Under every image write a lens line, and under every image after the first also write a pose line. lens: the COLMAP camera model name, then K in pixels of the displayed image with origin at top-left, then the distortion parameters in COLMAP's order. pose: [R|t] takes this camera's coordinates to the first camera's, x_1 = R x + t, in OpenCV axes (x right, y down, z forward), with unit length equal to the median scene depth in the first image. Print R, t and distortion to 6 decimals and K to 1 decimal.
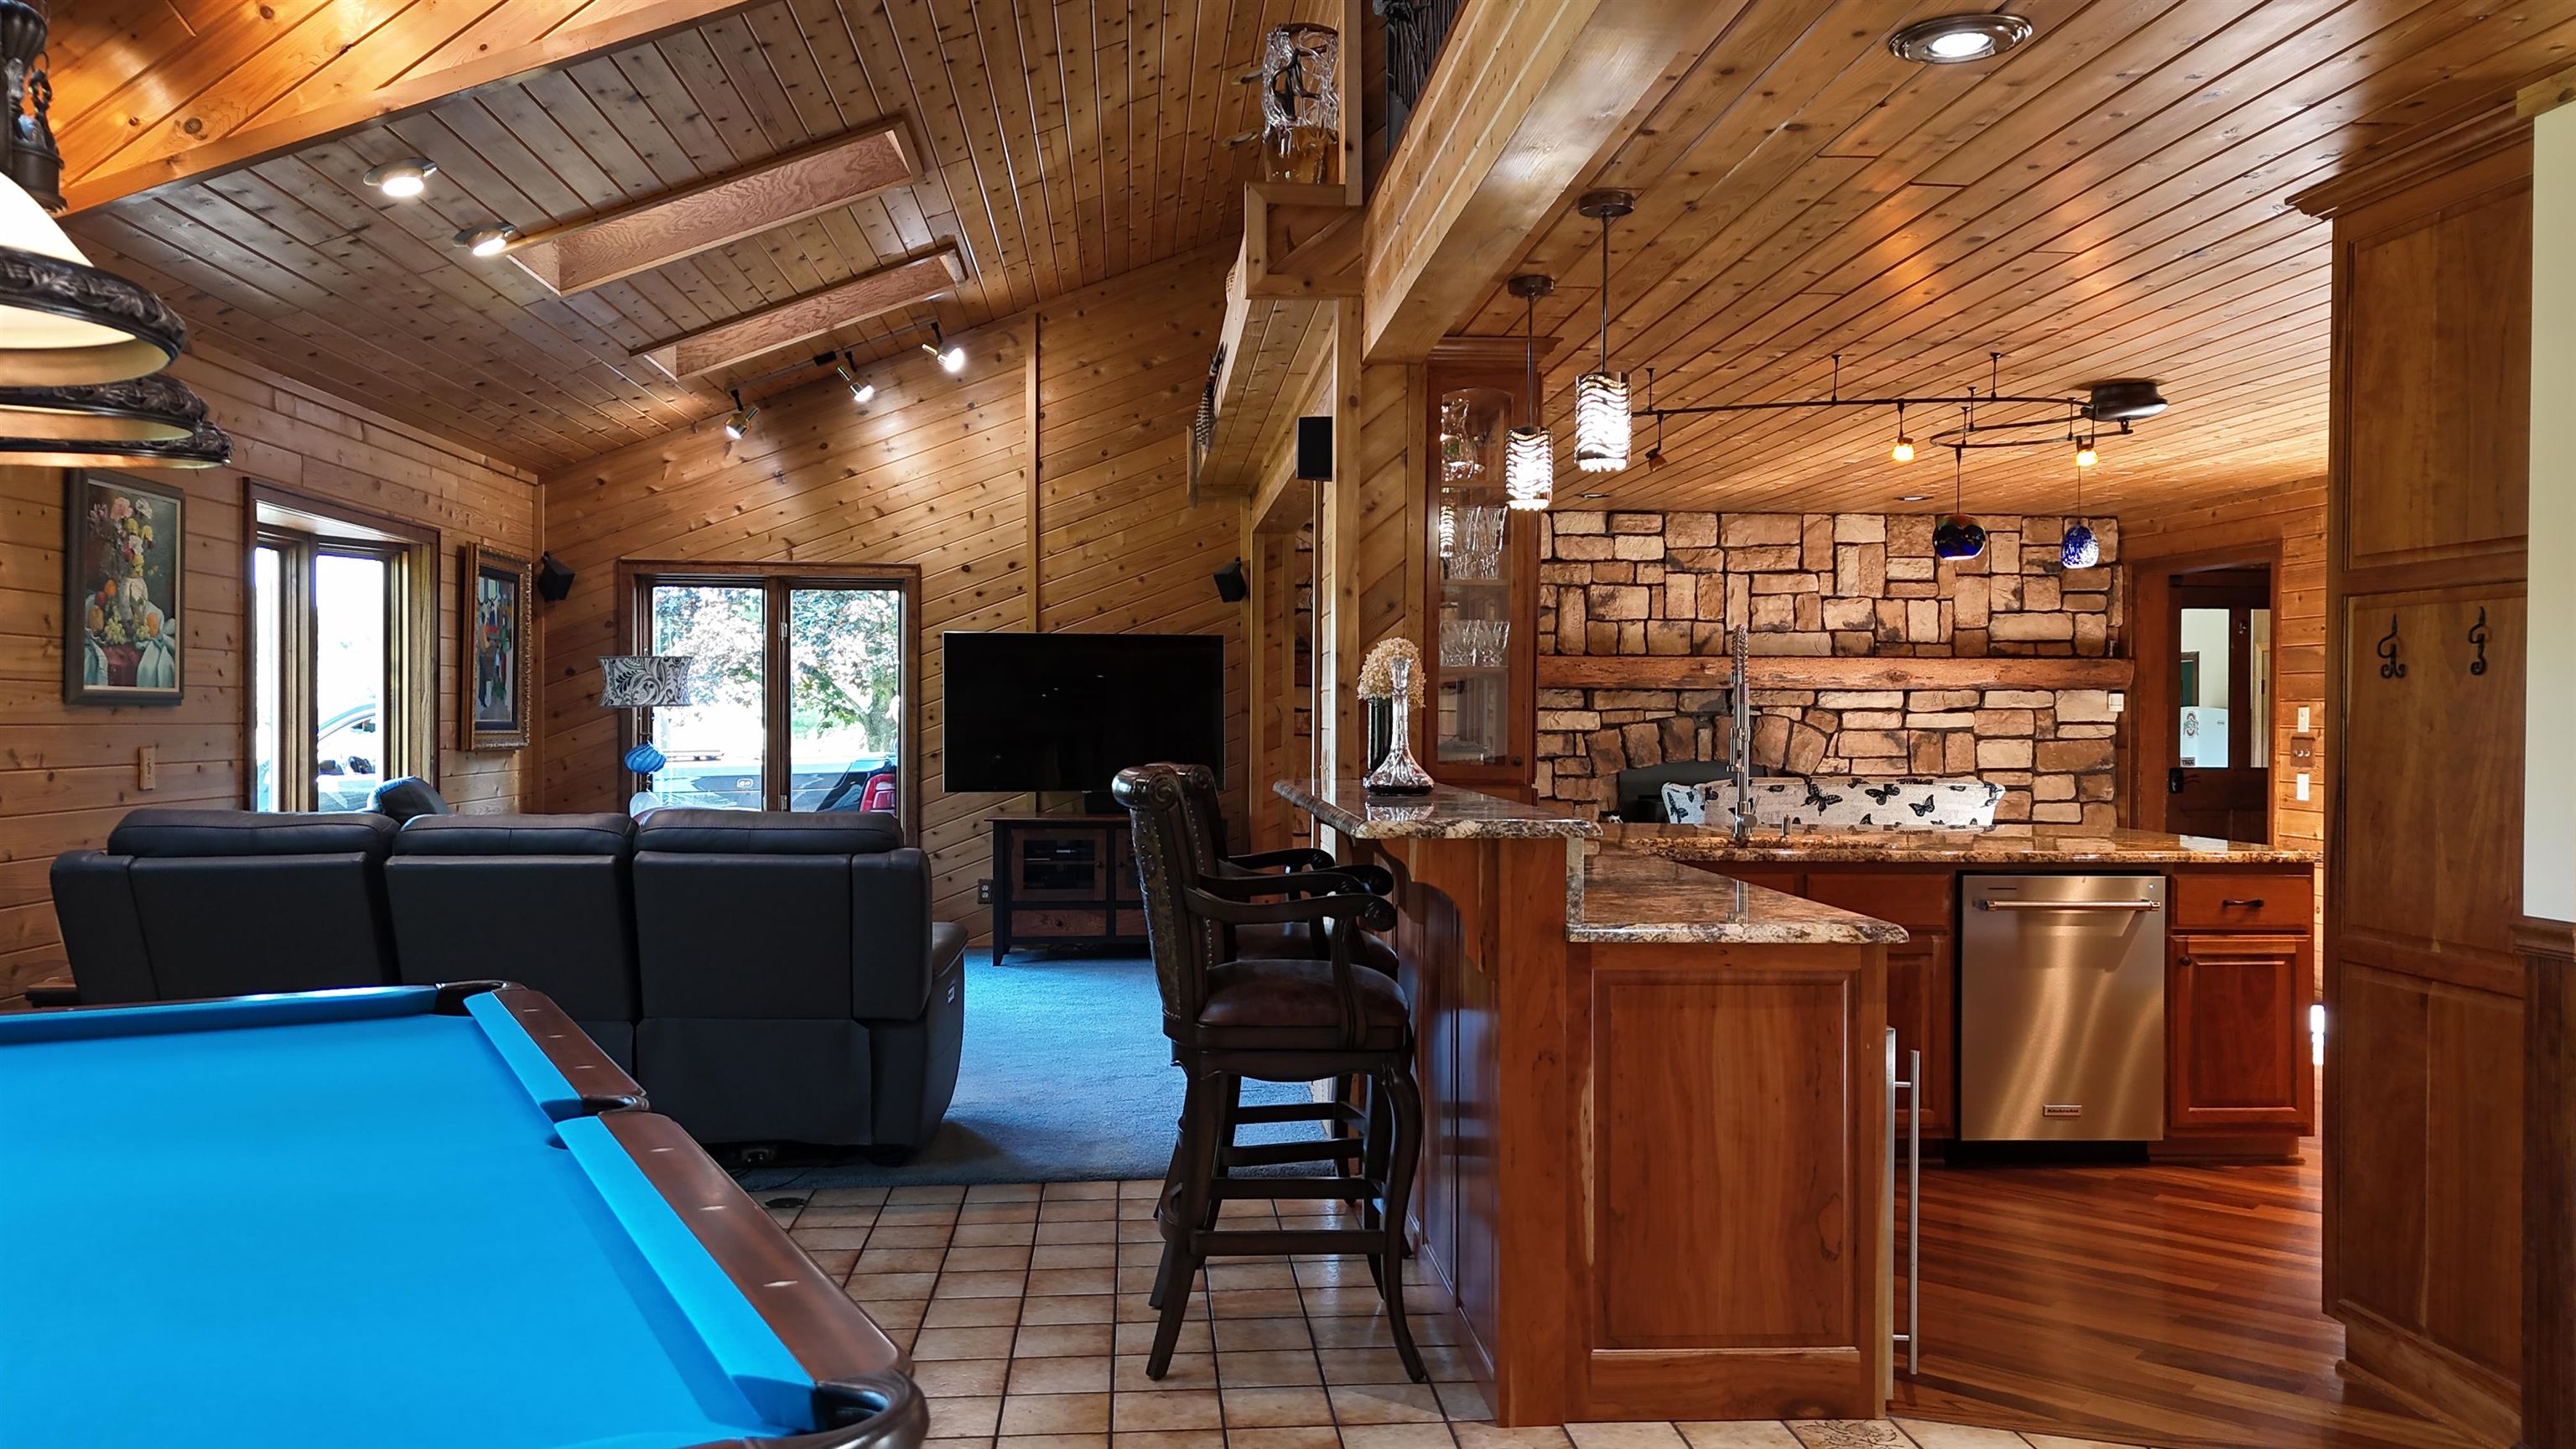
lens RADIAL K [[1902.0, 0, 1288.0], [0, 1902.0, 724.5], [0, 0, 1]] dist [0.127210, -0.189934]
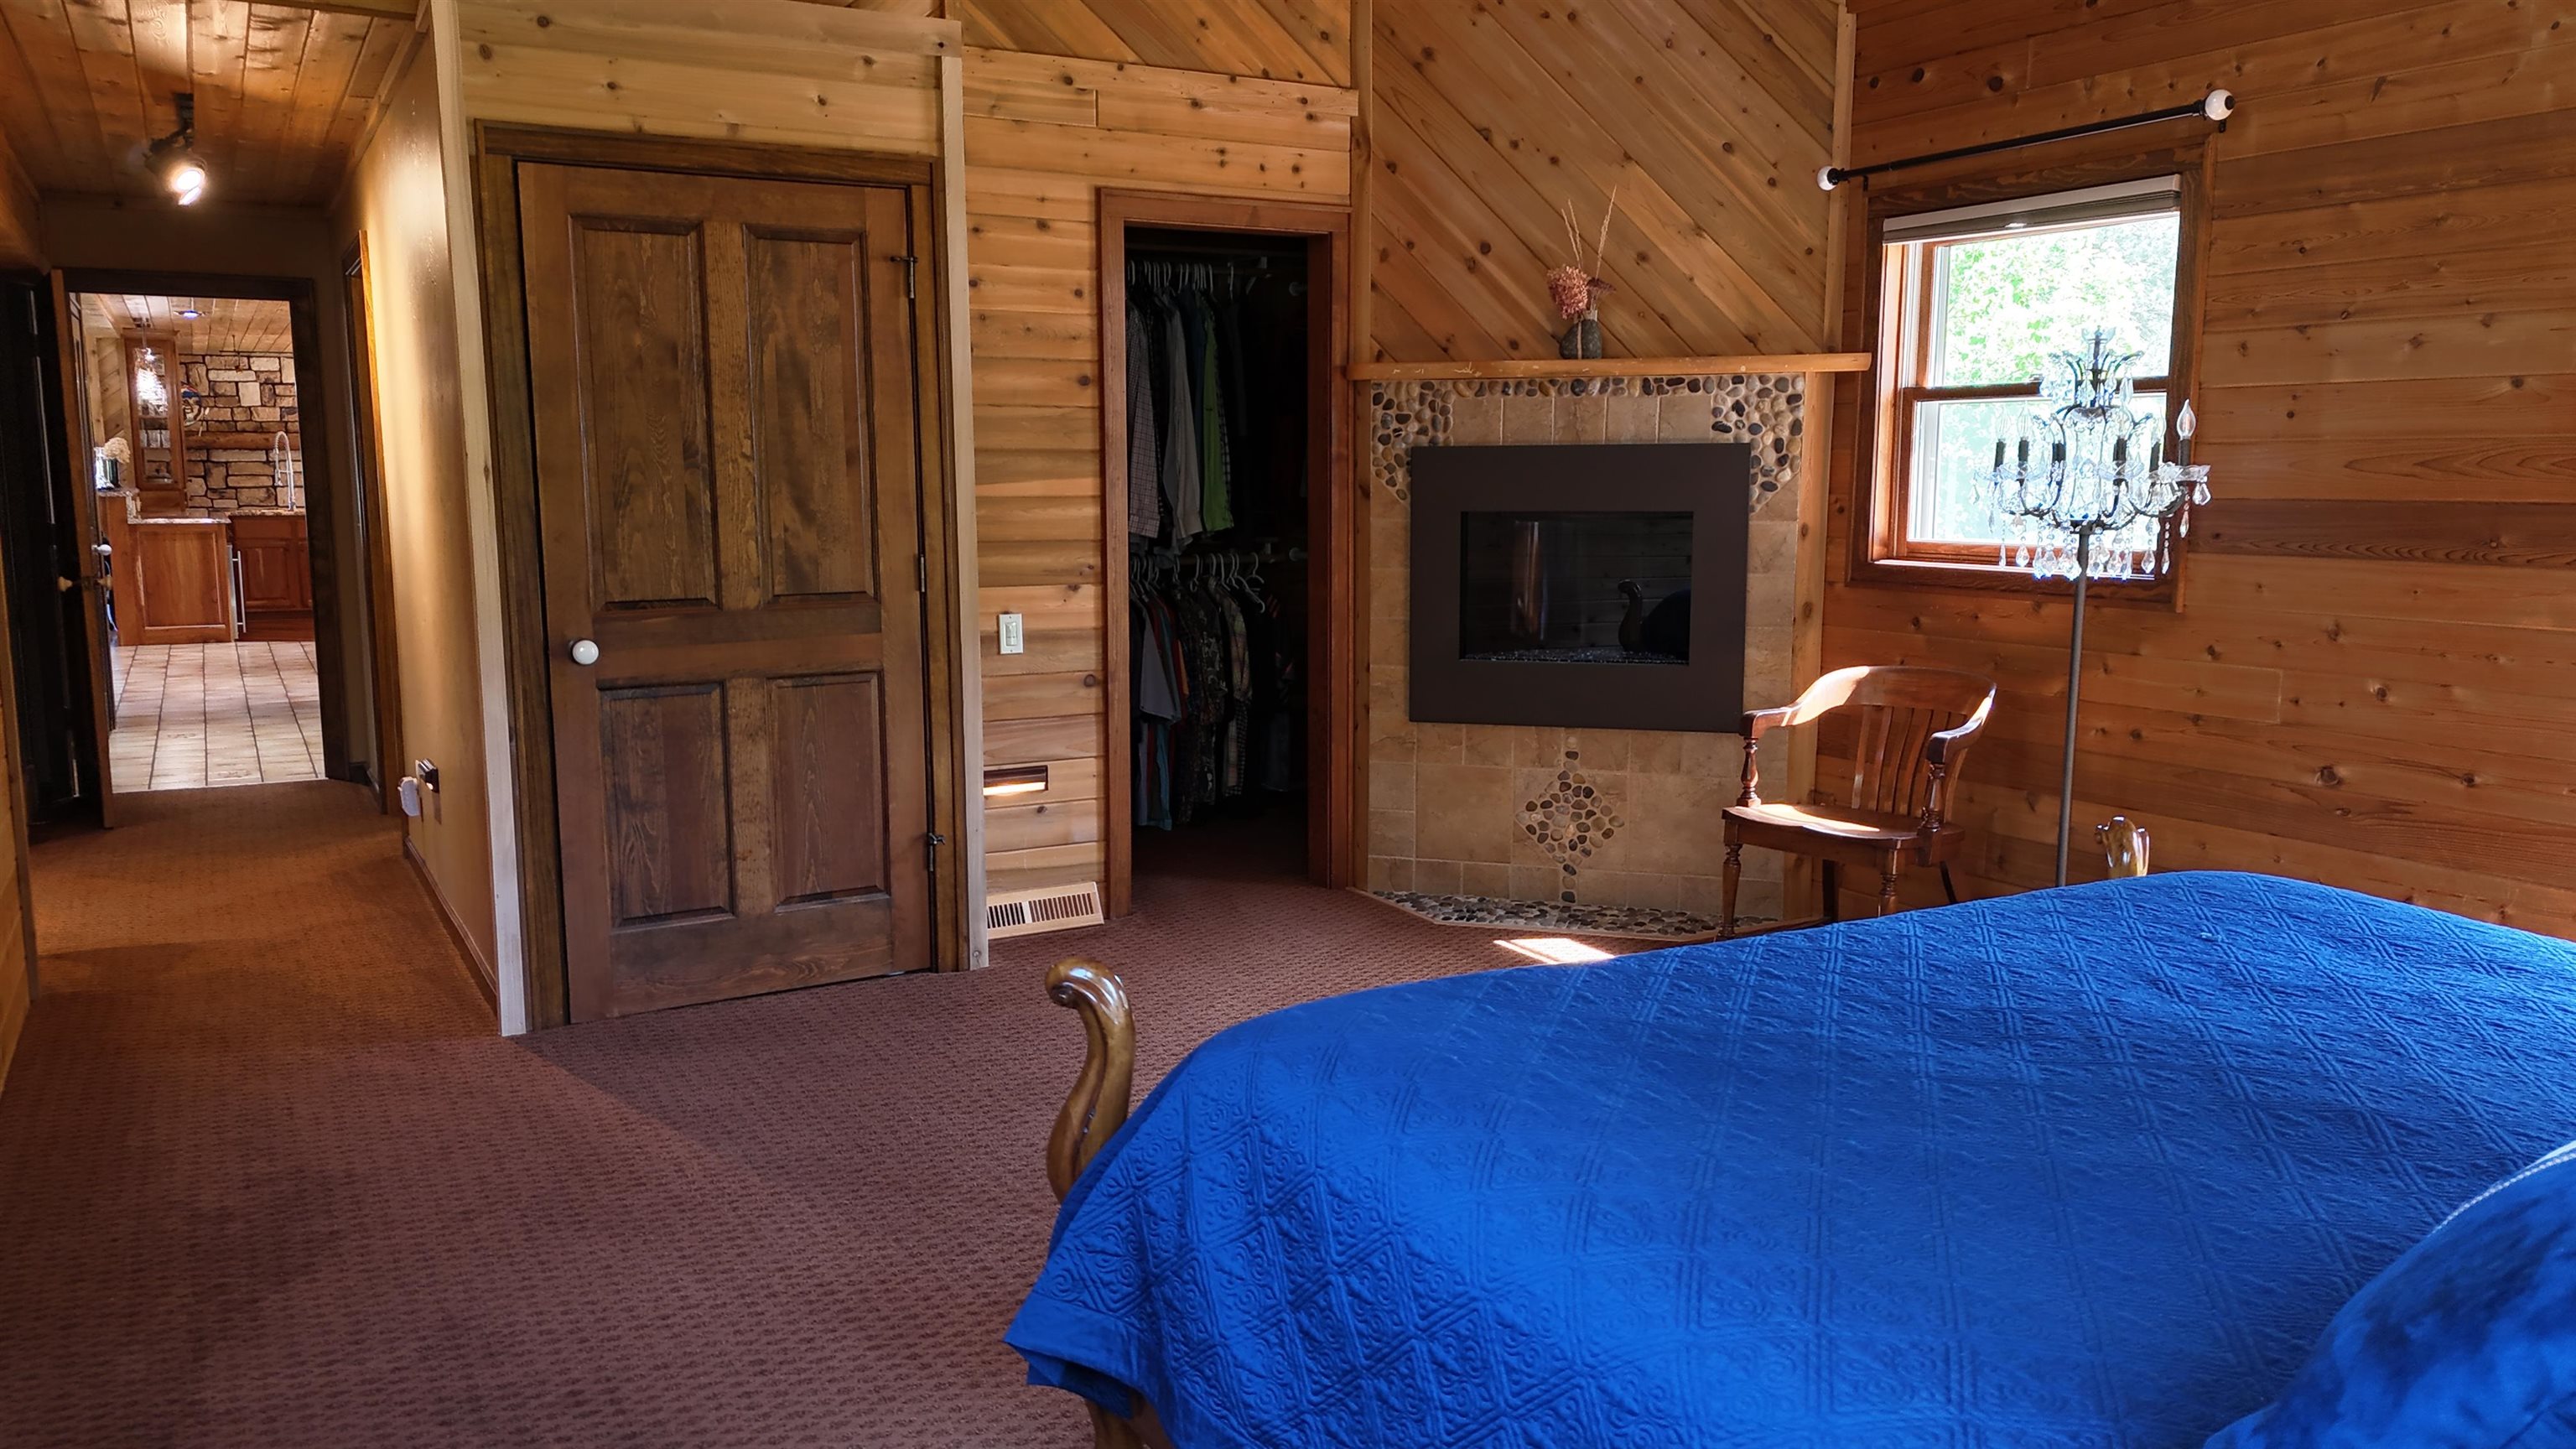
lens RADIAL K [[1902.0, 0, 1288.0], [0, 1902.0, 724.5], [0, 0, 1]] dist [0.127210, -0.189934]
pose [[0.910751, -0.066525, 0.407561, 0.419815], [0.012276, 0.990864, 0.134303, 0.010385], [-0.412772, -0.117313, 0.903248, -2.294263]]
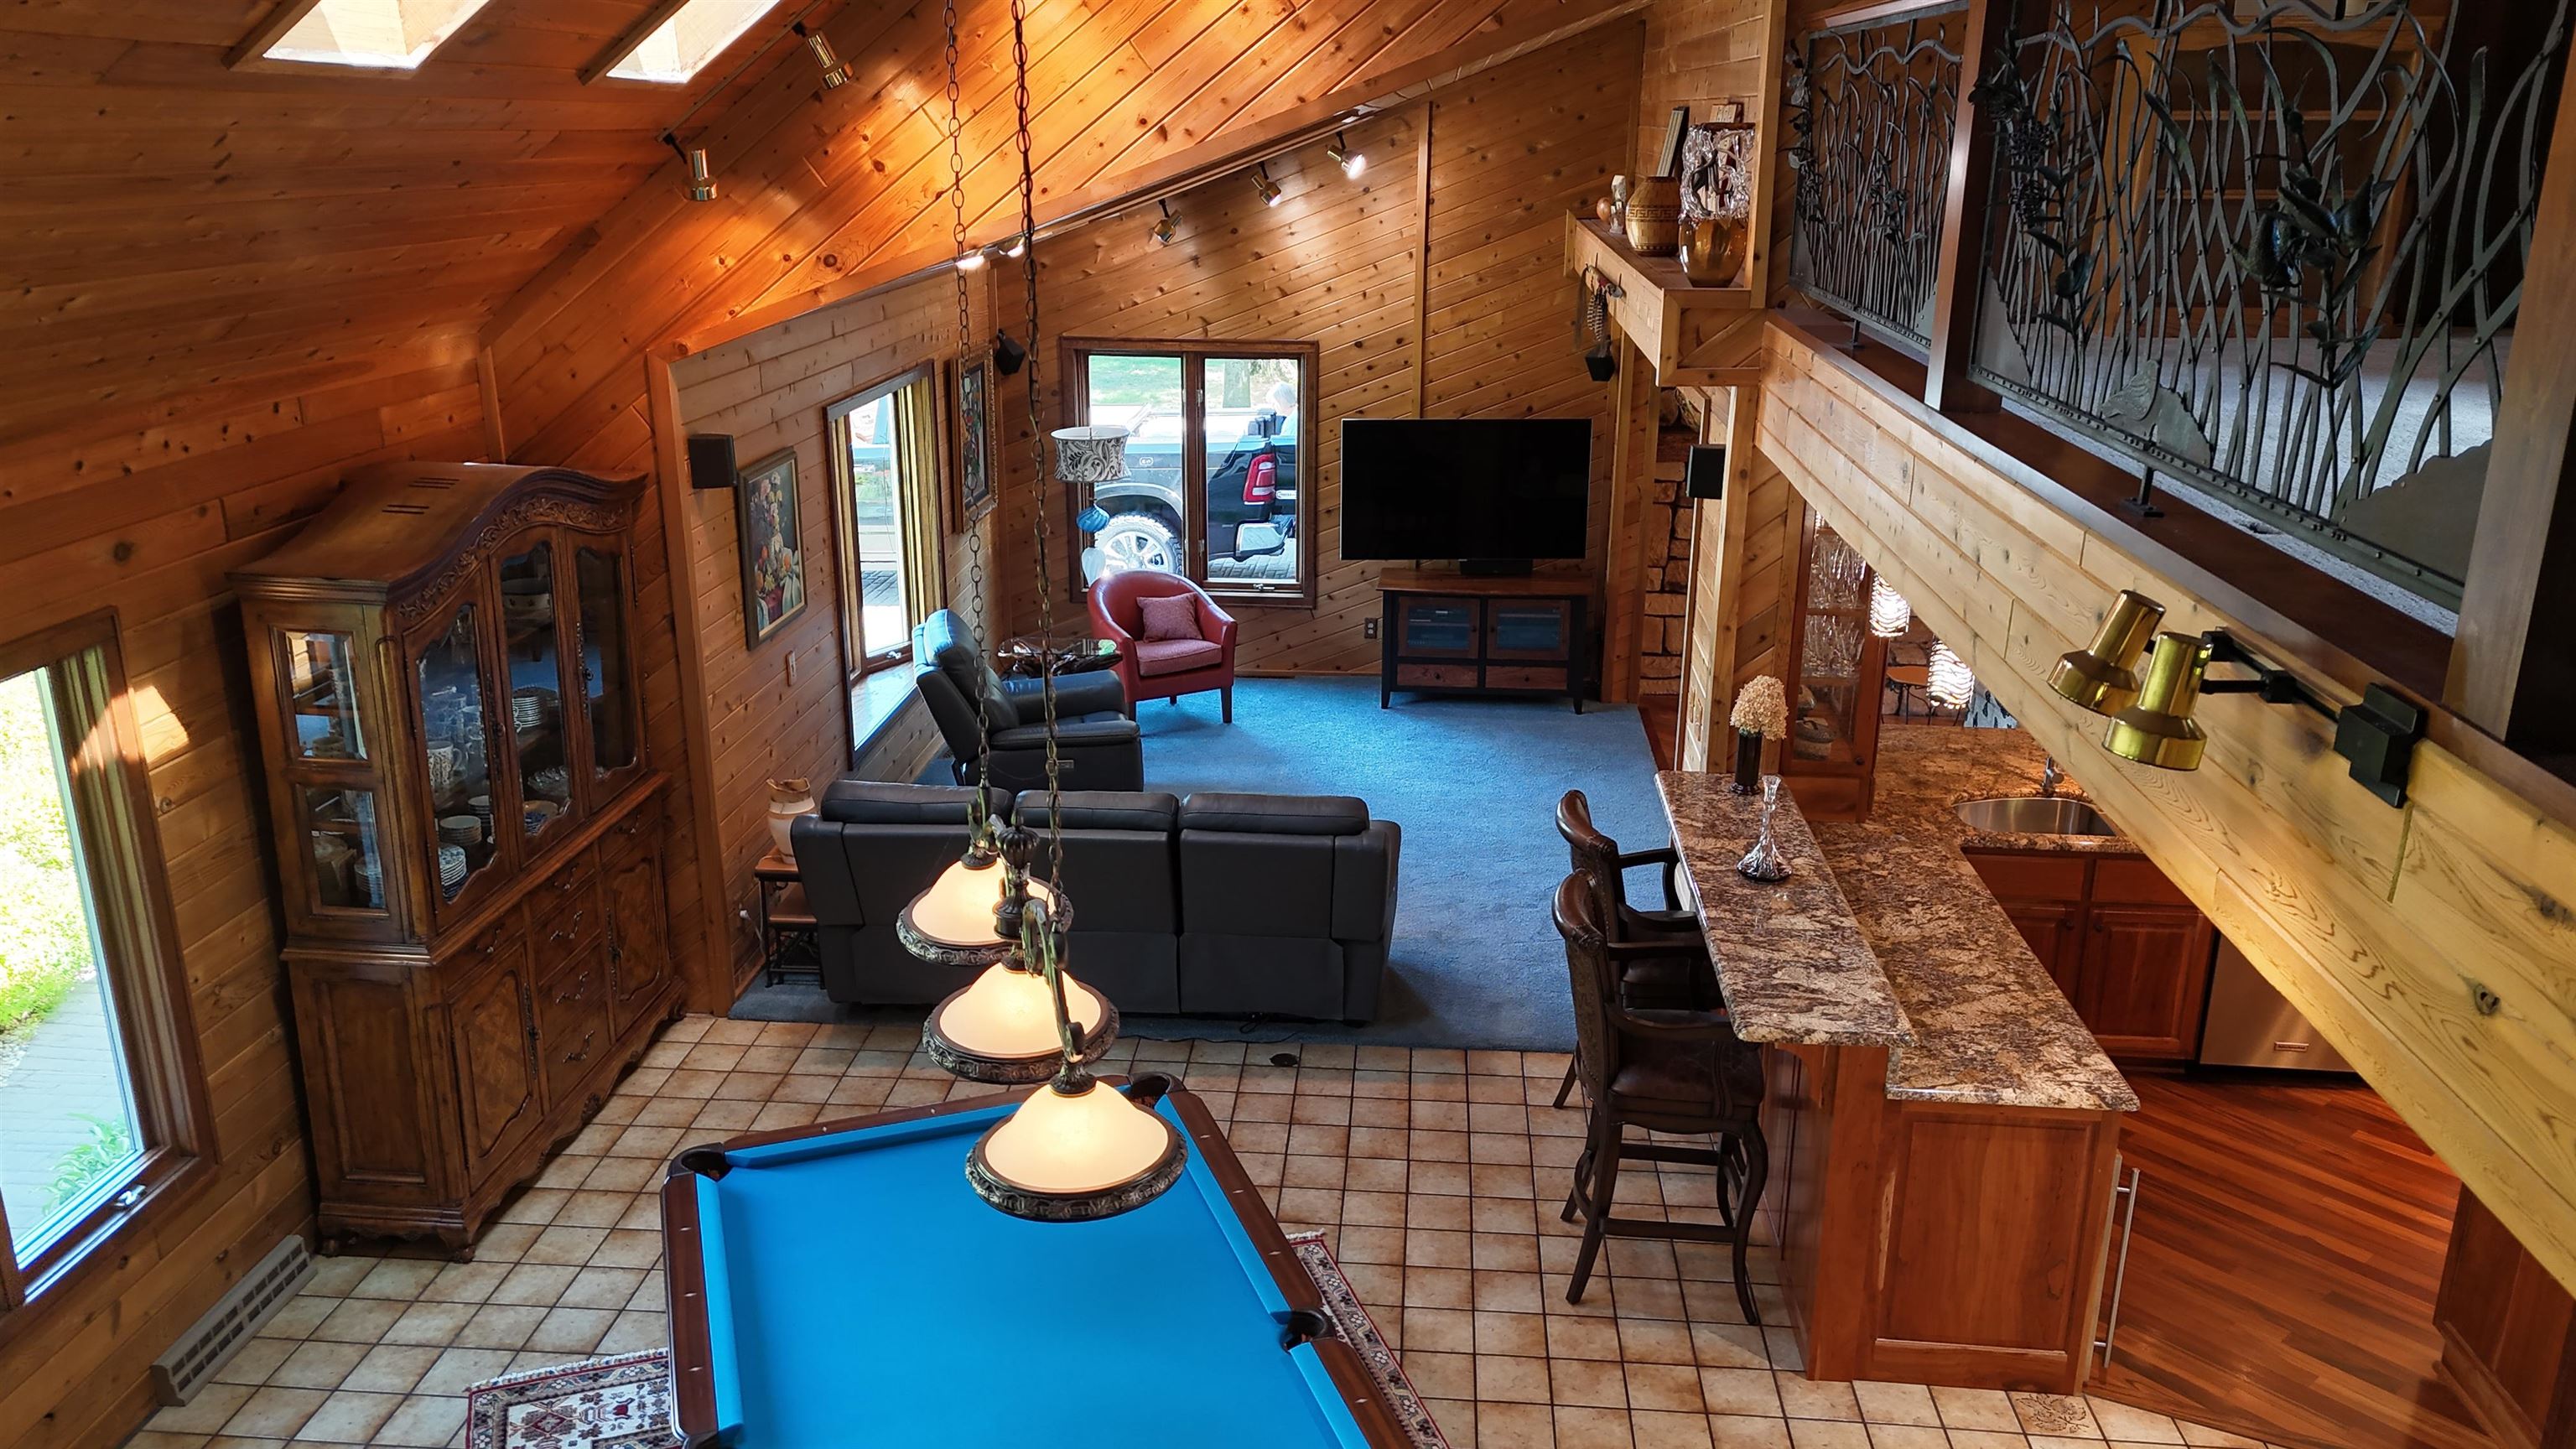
lens RADIAL K [[1919.4, 0, 1288.0], [0, 1919.4, 724.5], [0, 0, 1]] dist [0.069186, -0.005527]
pose [[0.987601, 0.050016, -0.148807, -0.058665], [-0.003739, 0.955116, 0.296210, -0.368271], [0.156943, -0.291981, 0.943460, -0.224656]]
